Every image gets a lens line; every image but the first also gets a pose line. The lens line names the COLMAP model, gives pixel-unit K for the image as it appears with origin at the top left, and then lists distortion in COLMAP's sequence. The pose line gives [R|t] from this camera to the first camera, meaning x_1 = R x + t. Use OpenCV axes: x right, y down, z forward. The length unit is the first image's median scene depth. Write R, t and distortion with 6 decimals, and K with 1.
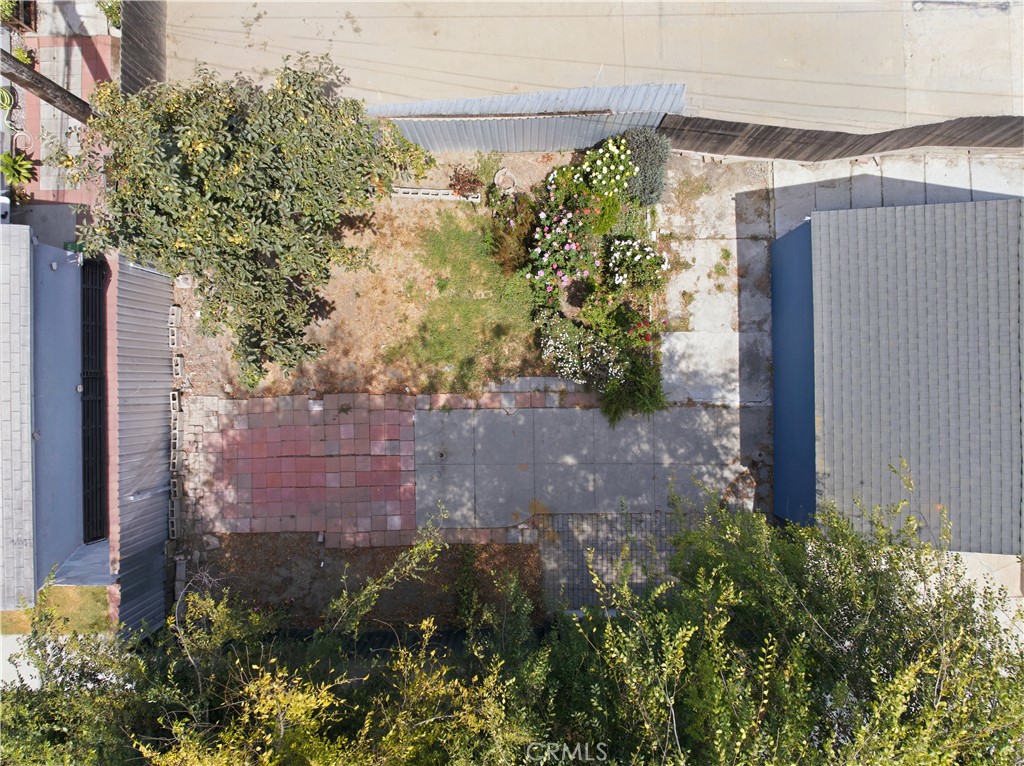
lens RADIAL K [[712.1, 0, 512.5], [0, 712.1, 382.1], [0, 0, 1]] dist [-0.040917, -0.000484]
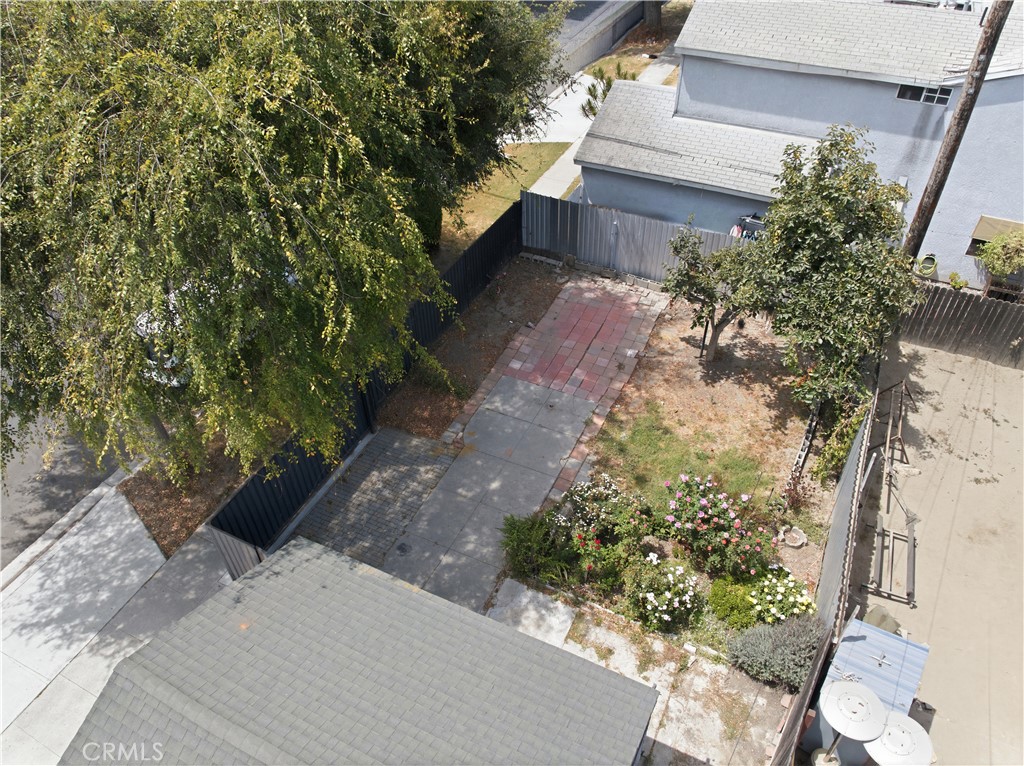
lens RADIAL K [[712.1, 0, 513.0], [0, 712.1, 382.6], [0, 0, 1]] dist [-0.040917, -0.000484]
pose [[-0.443973, 0.623638, -0.643401, 0.620729], [-0.895659, -0.287921, 0.338965, -0.209984], [0.026143, 0.726758, 0.686395, 0.208321]]
